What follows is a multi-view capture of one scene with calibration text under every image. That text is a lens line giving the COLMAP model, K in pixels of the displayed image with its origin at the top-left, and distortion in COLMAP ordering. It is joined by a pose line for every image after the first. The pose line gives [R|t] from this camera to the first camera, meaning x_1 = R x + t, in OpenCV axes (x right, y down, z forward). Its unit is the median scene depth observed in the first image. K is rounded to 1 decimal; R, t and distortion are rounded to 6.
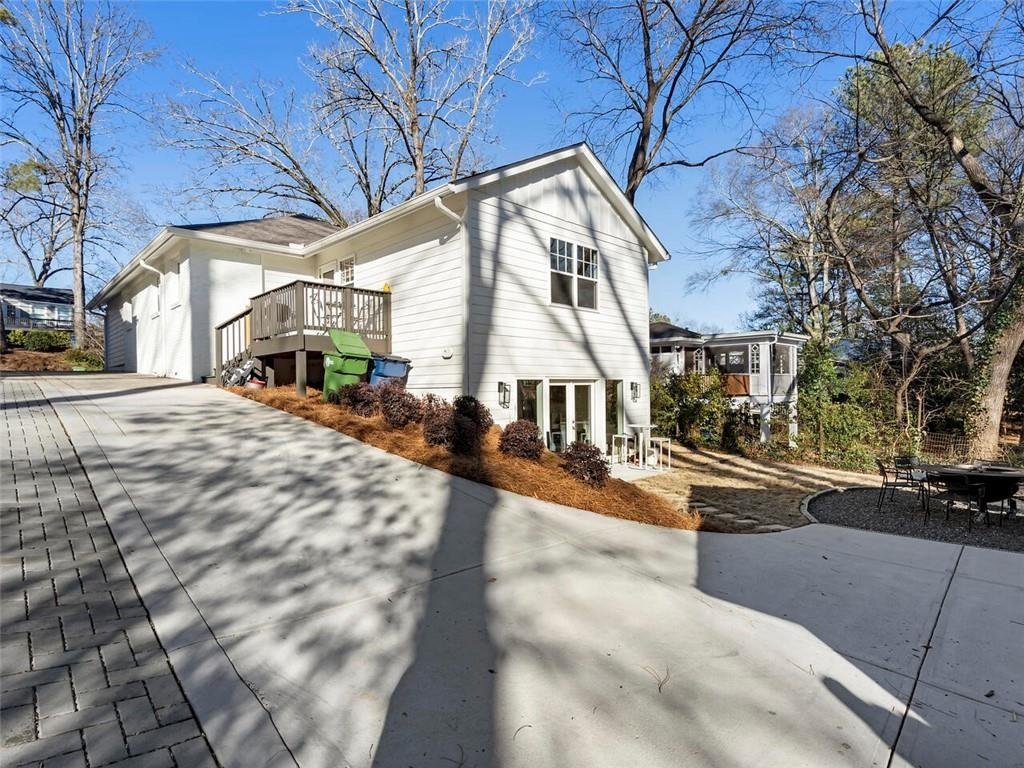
lens RADIAL K [[535.7, 0, 512.0], [0, 535.7, 384.0], [0, 0, 1]] dist [-0.001325, -0.000414]
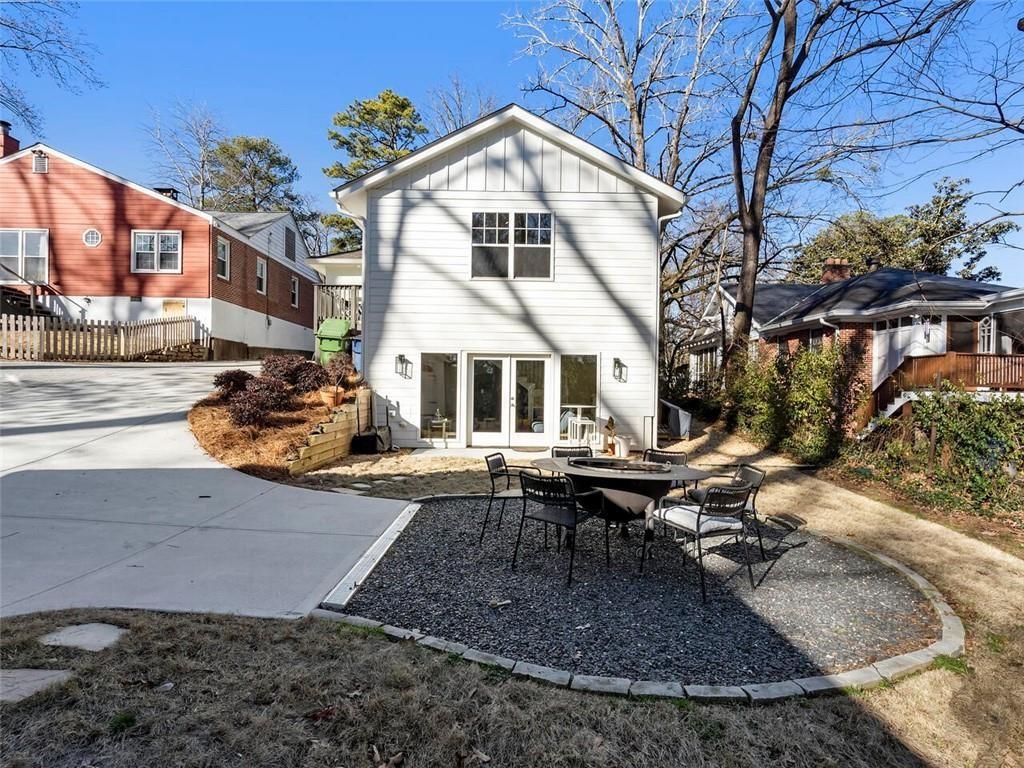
lens RADIAL K [[535.7, 0, 512.0], [0, 535.7, 384.0], [0, 0, 1]] dist [-0.001325, -0.000414]
pose [[0.708858, 0.010476, -0.705273, 0.806640], [-0.017363, 0.999846, -0.002601, 0.048643], [0.705137, 0.014089, 0.708931, 0.327165]]
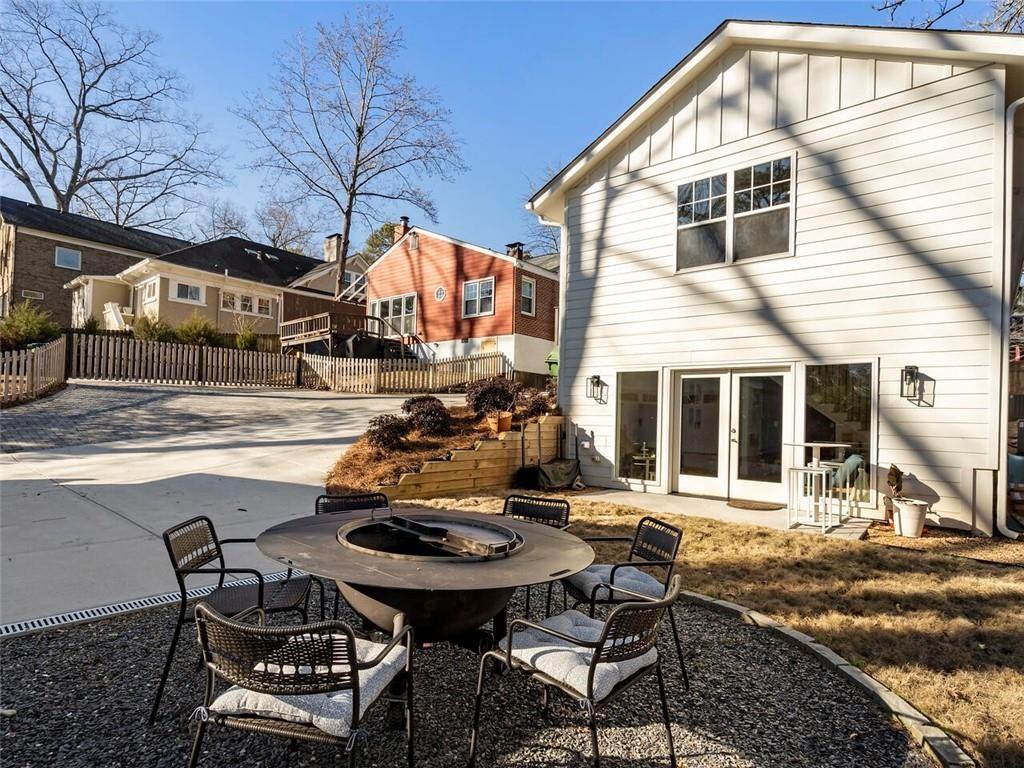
lens RADIAL K [[551.1, 0, 522.5], [0, 551.1, 416.6], [0, 0, 1]] dist [-0.000800, 0.000013]
pose [[0.088099, 0.008178, -0.996078, 0.802085], [-0.024850, 0.999673, 0.006009, 0.056443], [0.995802, 0.024223, 0.088273, 0.678337]]
